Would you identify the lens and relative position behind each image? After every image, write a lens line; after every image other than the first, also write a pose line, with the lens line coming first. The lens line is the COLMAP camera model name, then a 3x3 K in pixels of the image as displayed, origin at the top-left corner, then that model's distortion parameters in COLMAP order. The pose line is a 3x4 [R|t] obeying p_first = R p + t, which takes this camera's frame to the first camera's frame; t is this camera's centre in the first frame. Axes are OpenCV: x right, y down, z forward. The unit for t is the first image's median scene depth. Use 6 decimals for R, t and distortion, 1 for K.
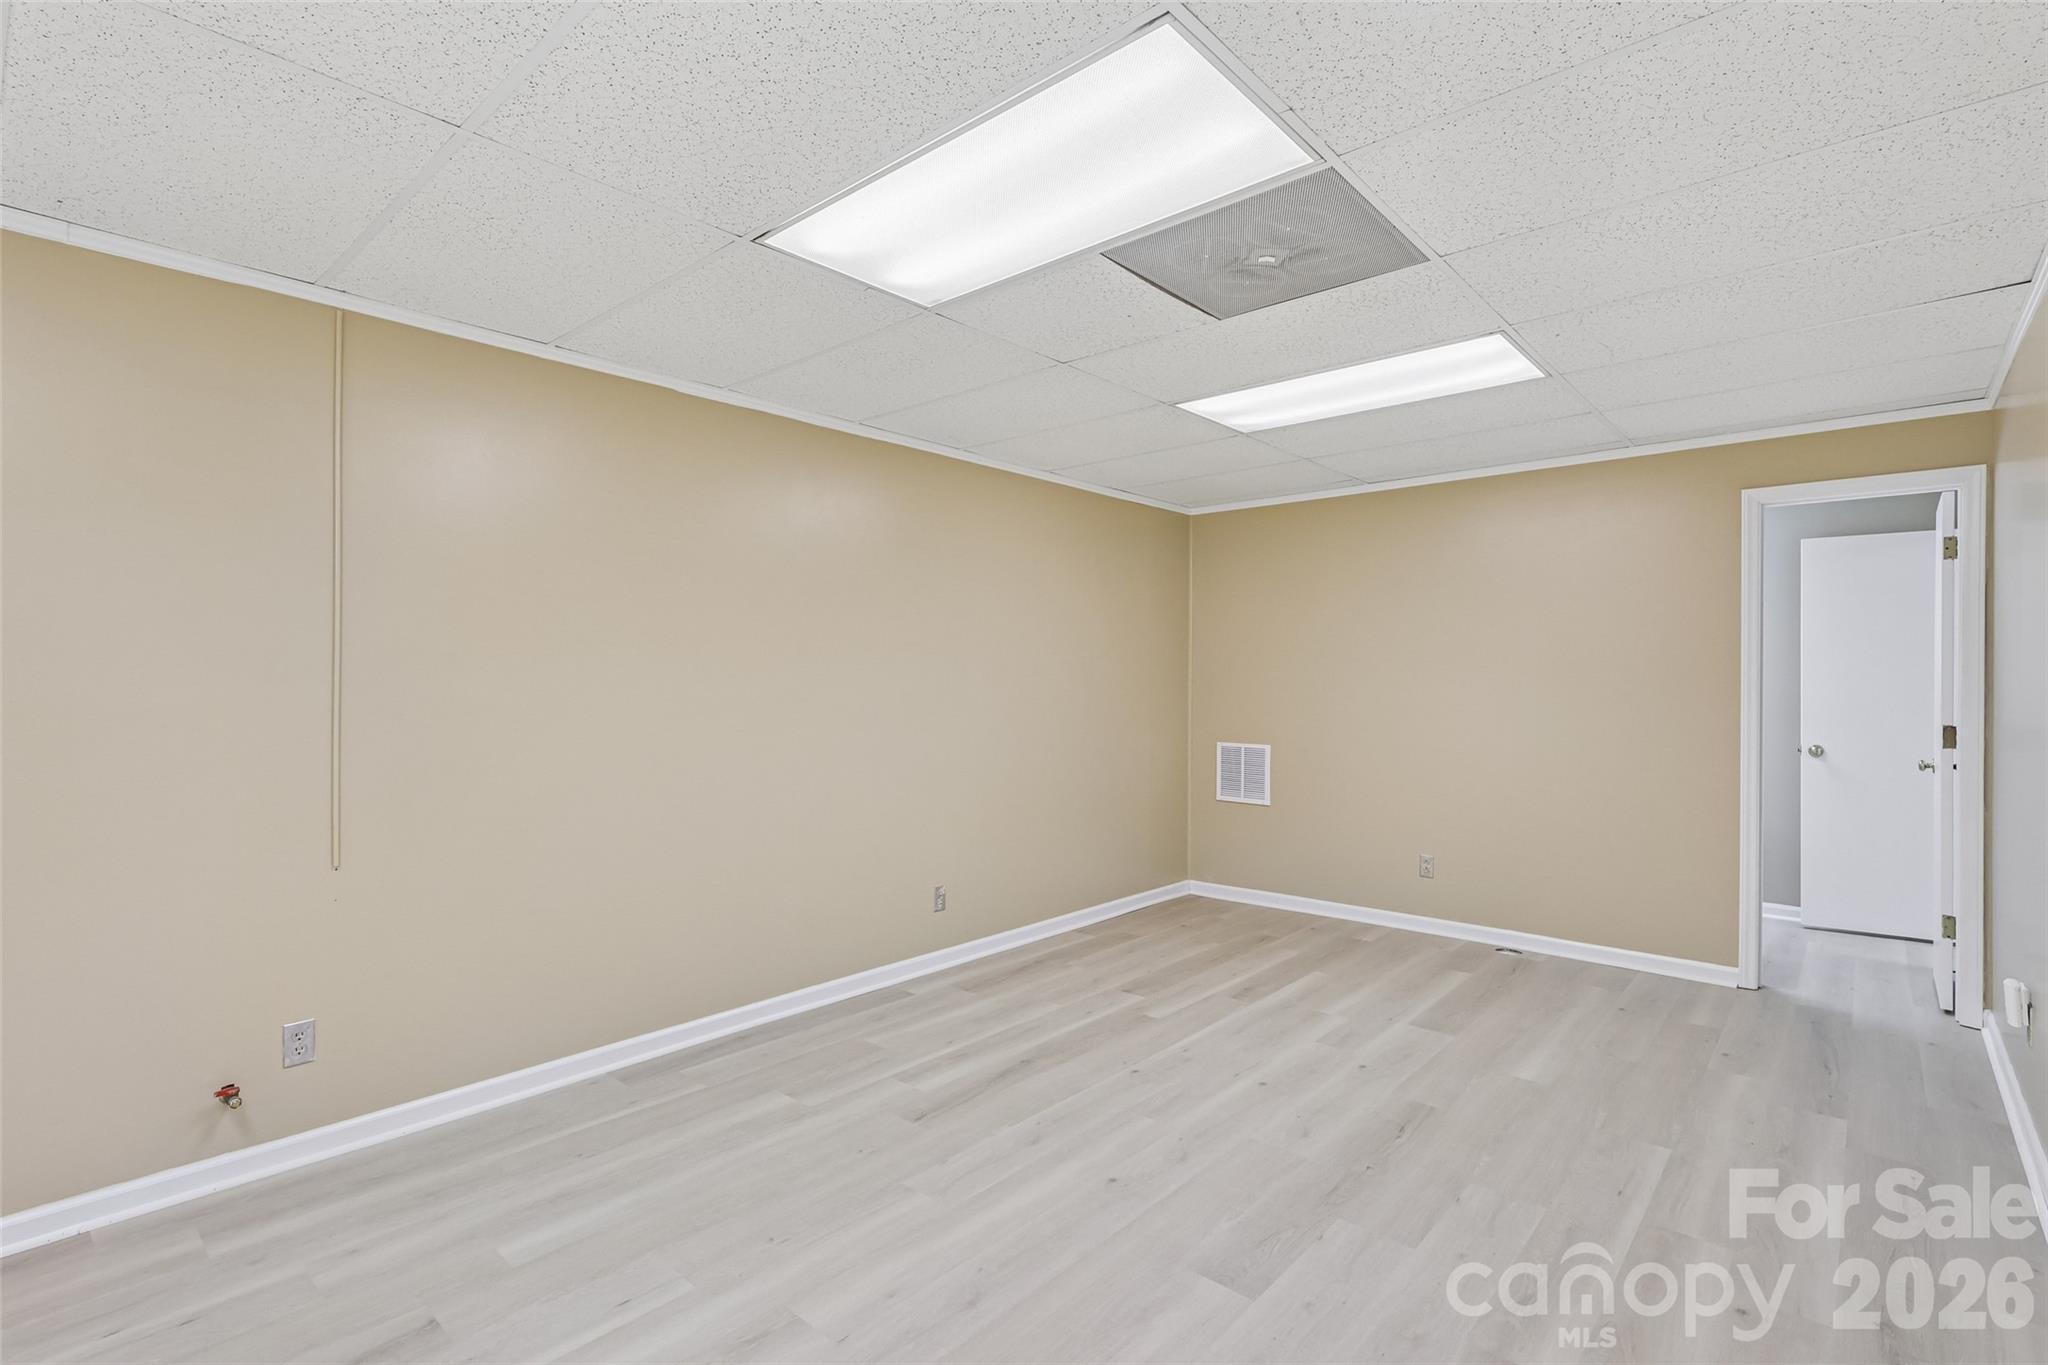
lens RADIAL K [[955.9, 0, 1022.1], [0, 955.9, 690.2], [0, 0, 1]] dist [0.000654, -0.000271]
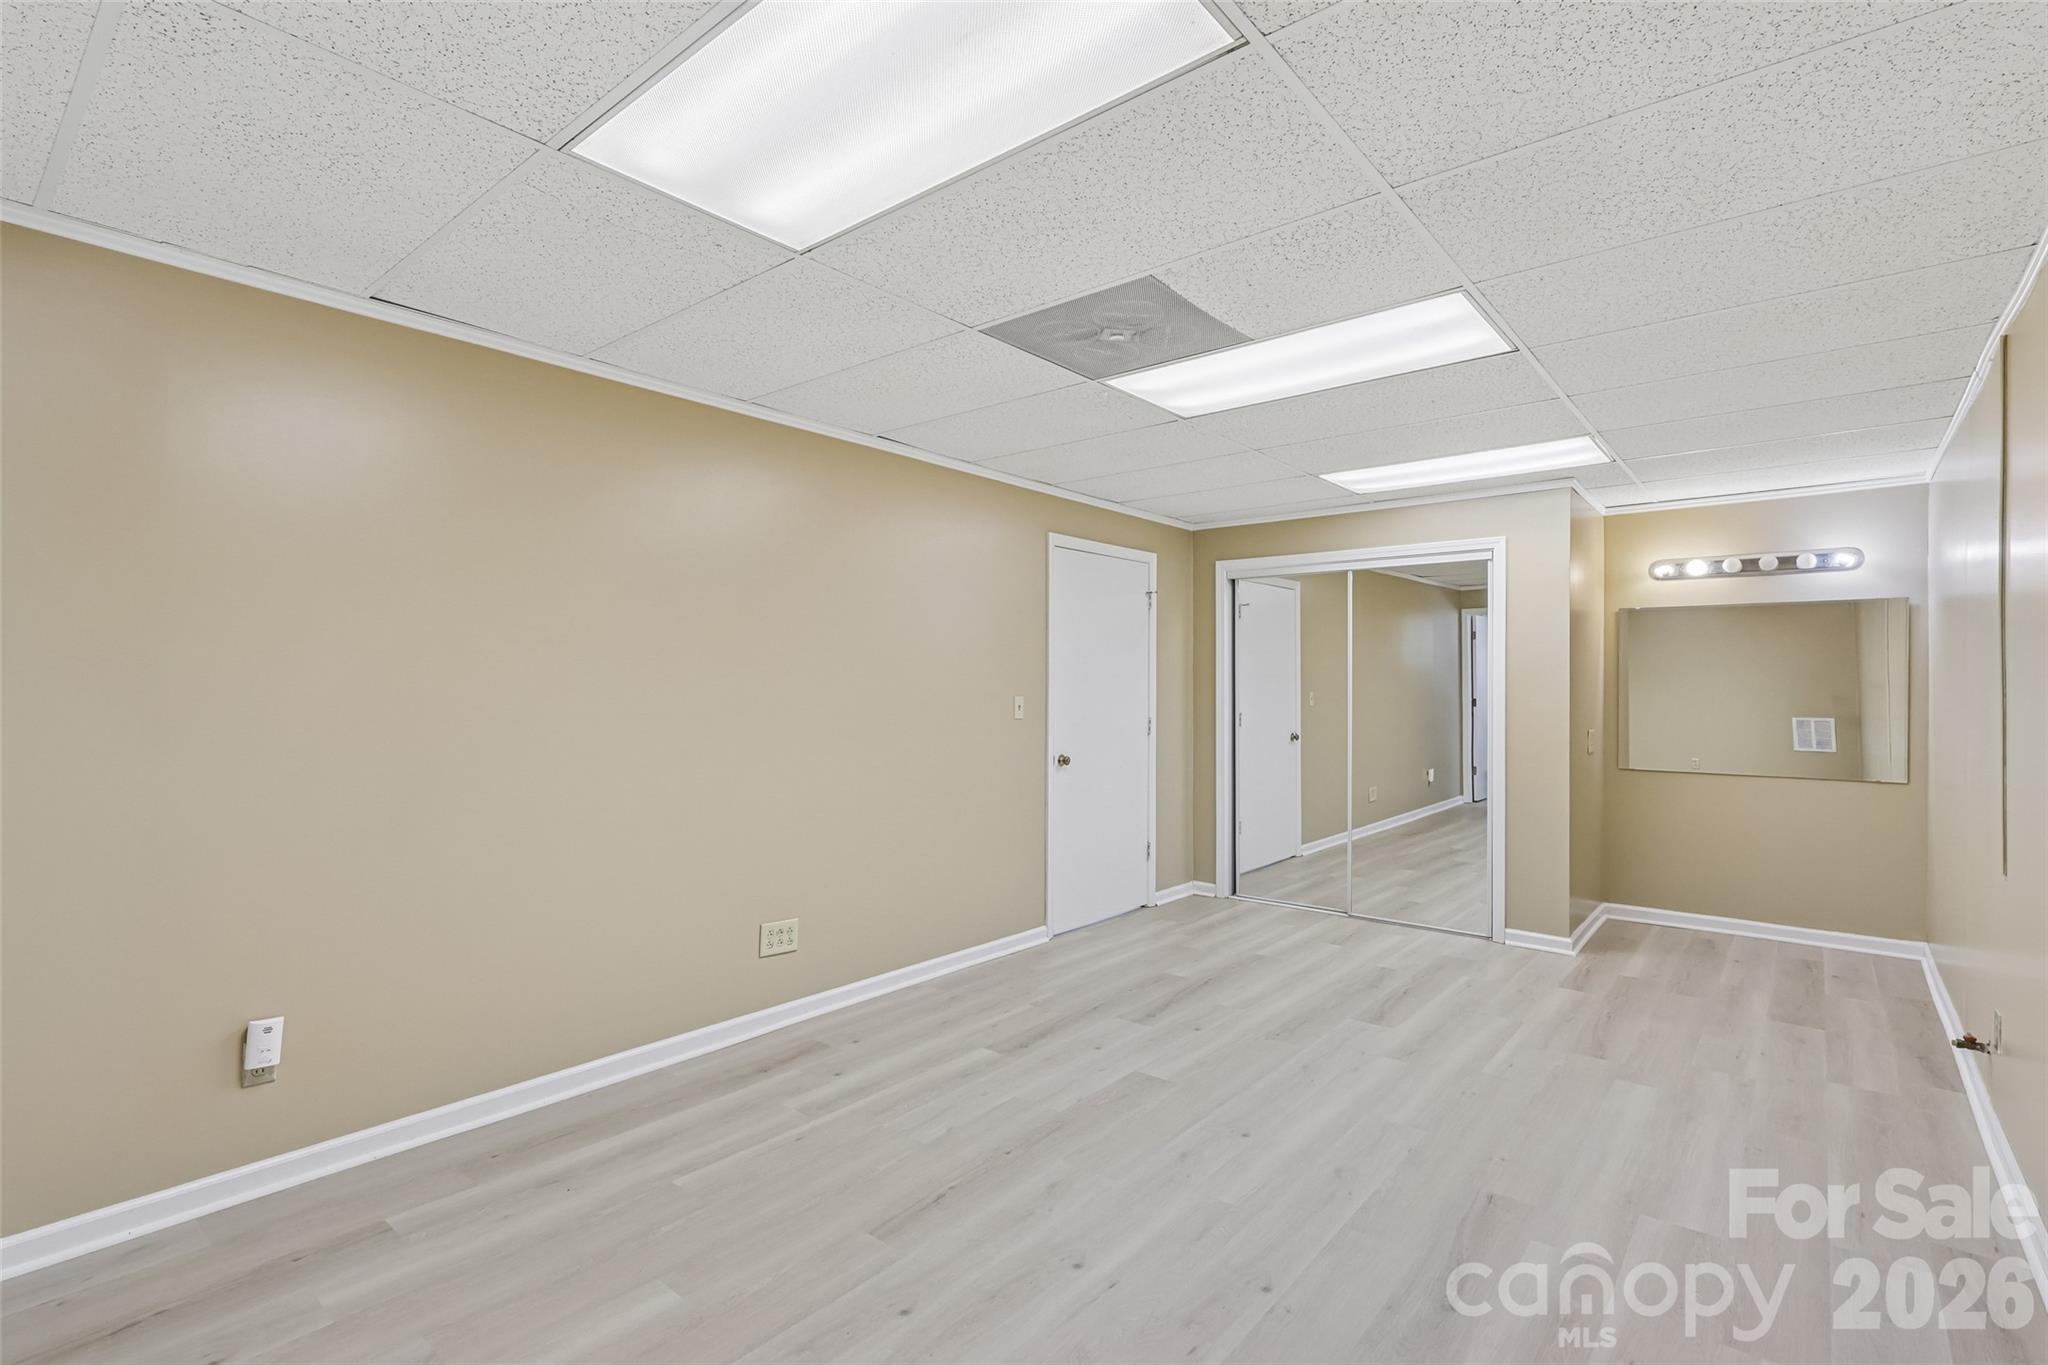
lens RADIAL K [[955.9, 0, 1022.1], [0, 955.9, 690.2], [0, 0, 1]] dist [0.000654, -0.000271]
pose [[-0.999502, -0.006867, -0.030810, 0.408919], [-0.007005, 0.999966, 0.004370, -0.014356], [0.030779, 0.004583, -0.999516, 2.188510]]
